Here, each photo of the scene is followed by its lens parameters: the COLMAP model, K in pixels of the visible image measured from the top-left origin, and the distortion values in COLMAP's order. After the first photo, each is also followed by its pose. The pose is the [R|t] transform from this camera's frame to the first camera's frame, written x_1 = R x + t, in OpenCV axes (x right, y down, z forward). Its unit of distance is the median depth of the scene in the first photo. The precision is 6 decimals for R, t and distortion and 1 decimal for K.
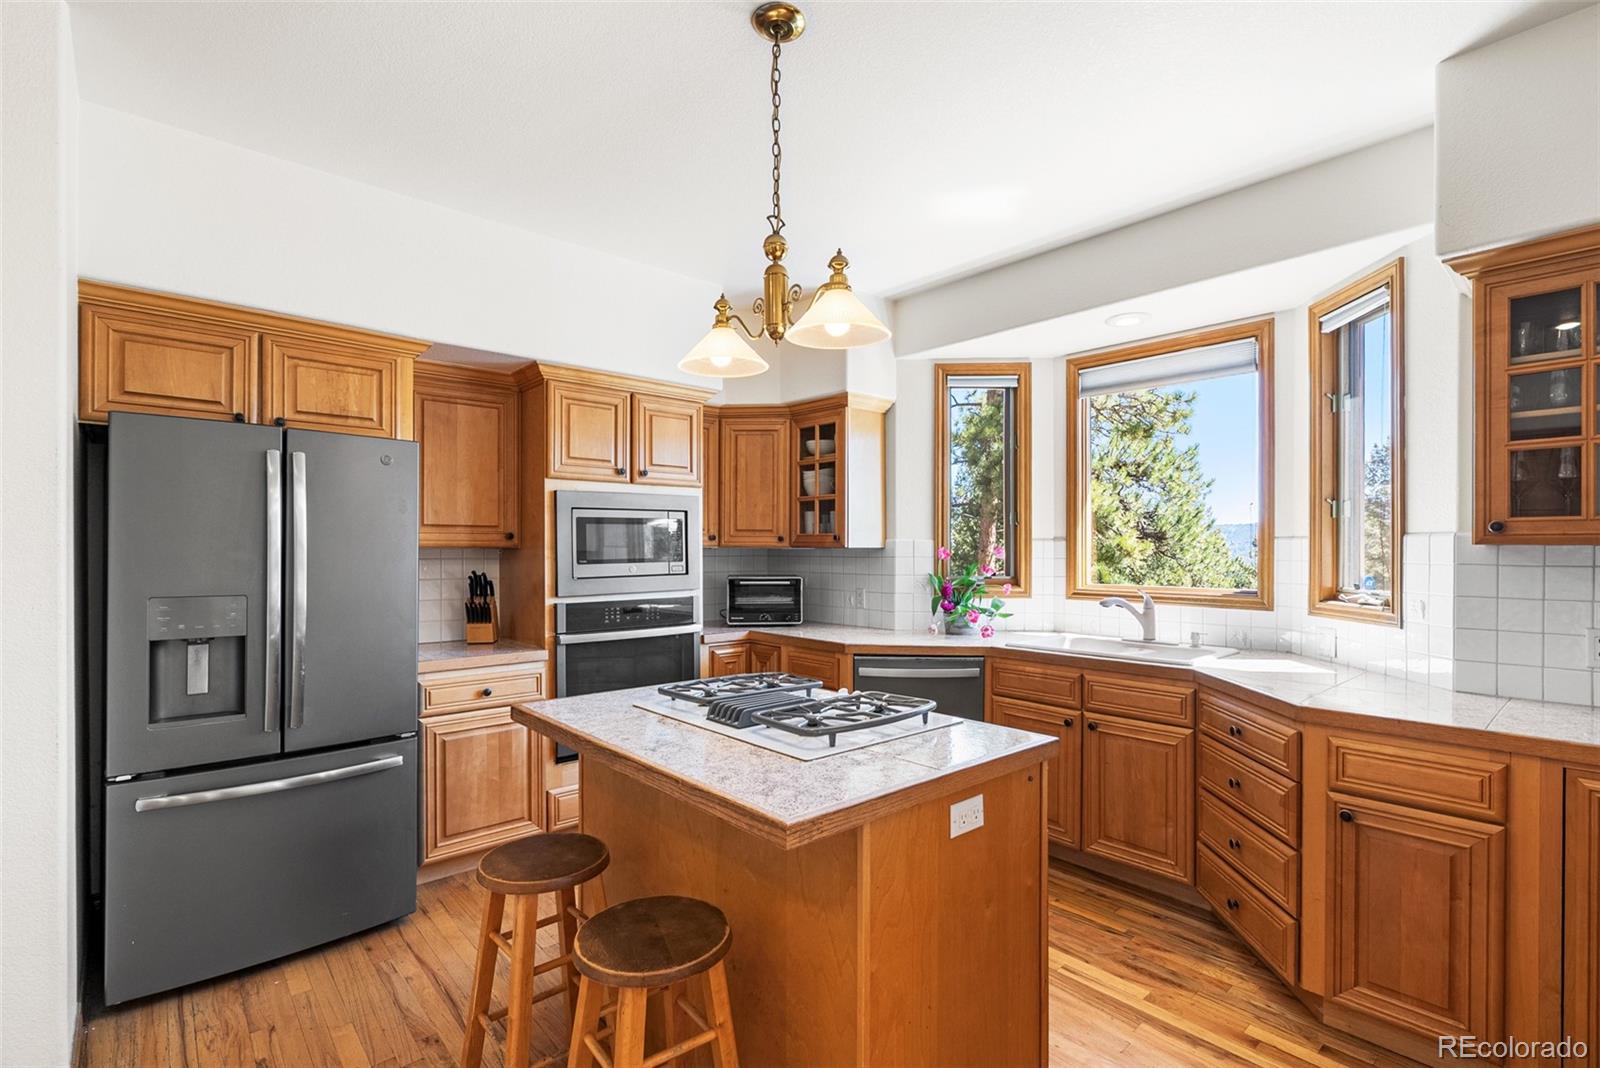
lens RADIAL K [[737.8, 0, 803.5], [0, 737.8, 543.1], [0, 0, 1]] dist [-0.003572, 0.000974]
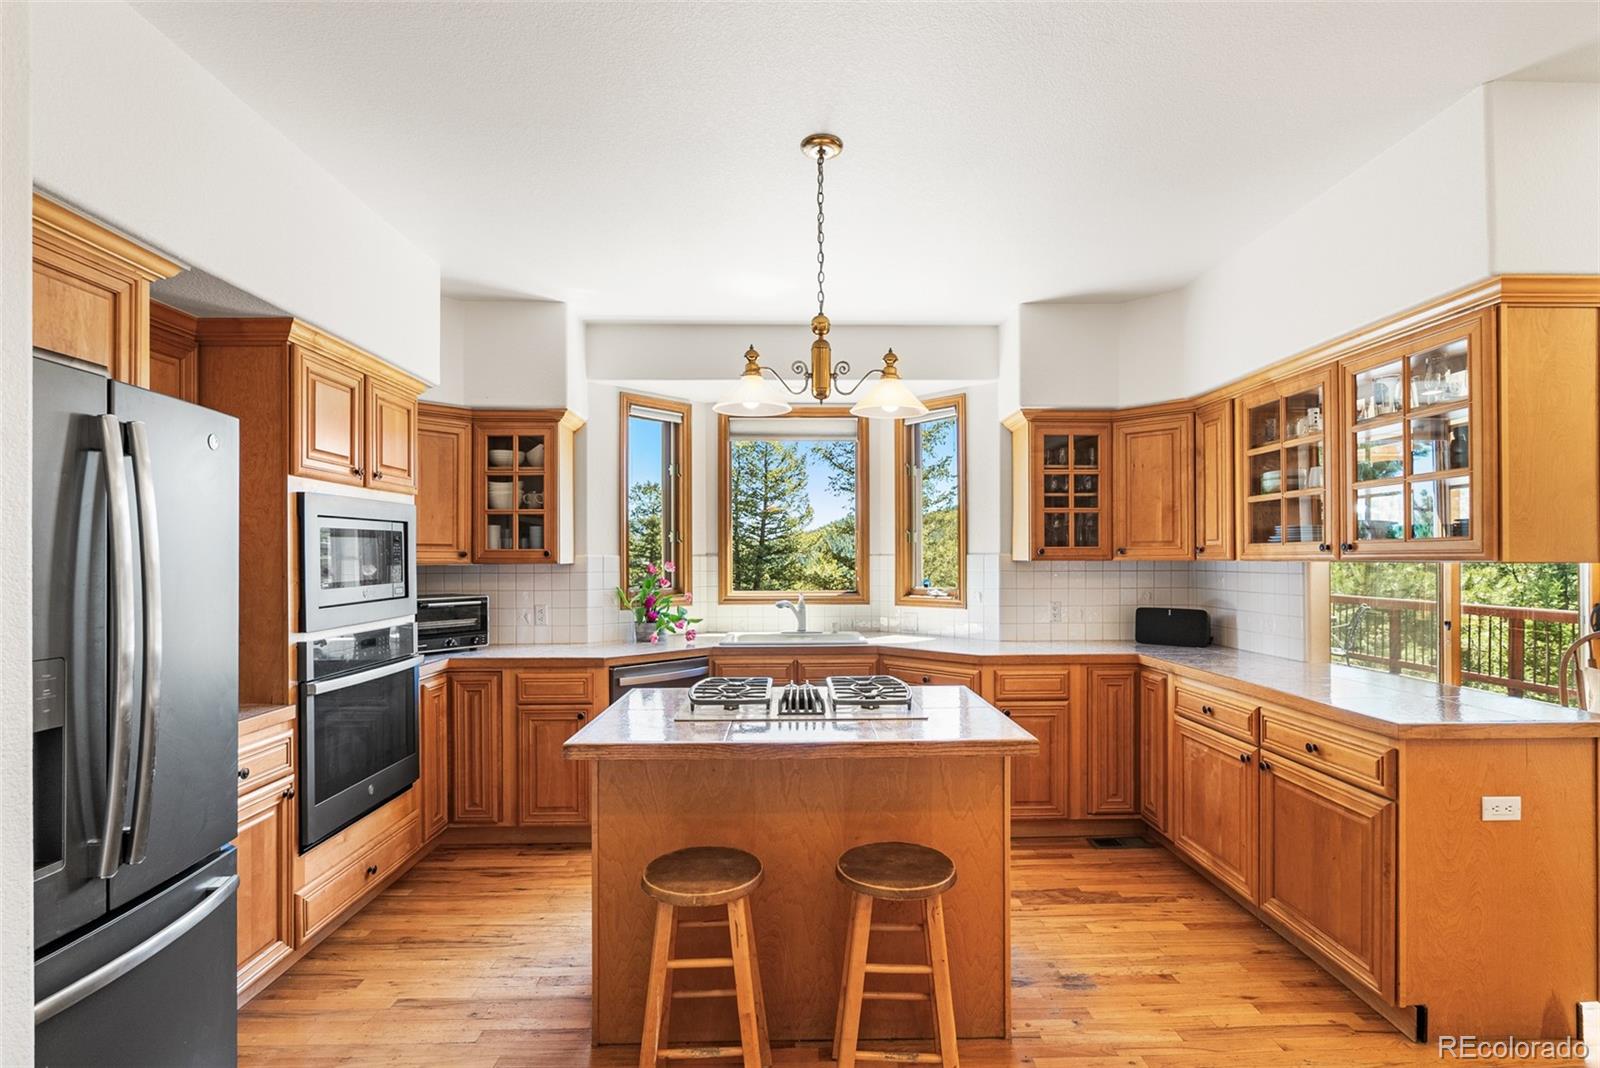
lens RADIAL K [[737.8, 0, 806.5], [0, 737.8, 545.4], [0, 0, 1]] dist [-0.003572, 0.000974]
pose [[0.654450, 0.010247, 0.756036, -0.526679], [-0.001584, 0.999925, -0.012182, -0.007685], [-0.756104, 0.006775, 0.654417, 0.107994]]
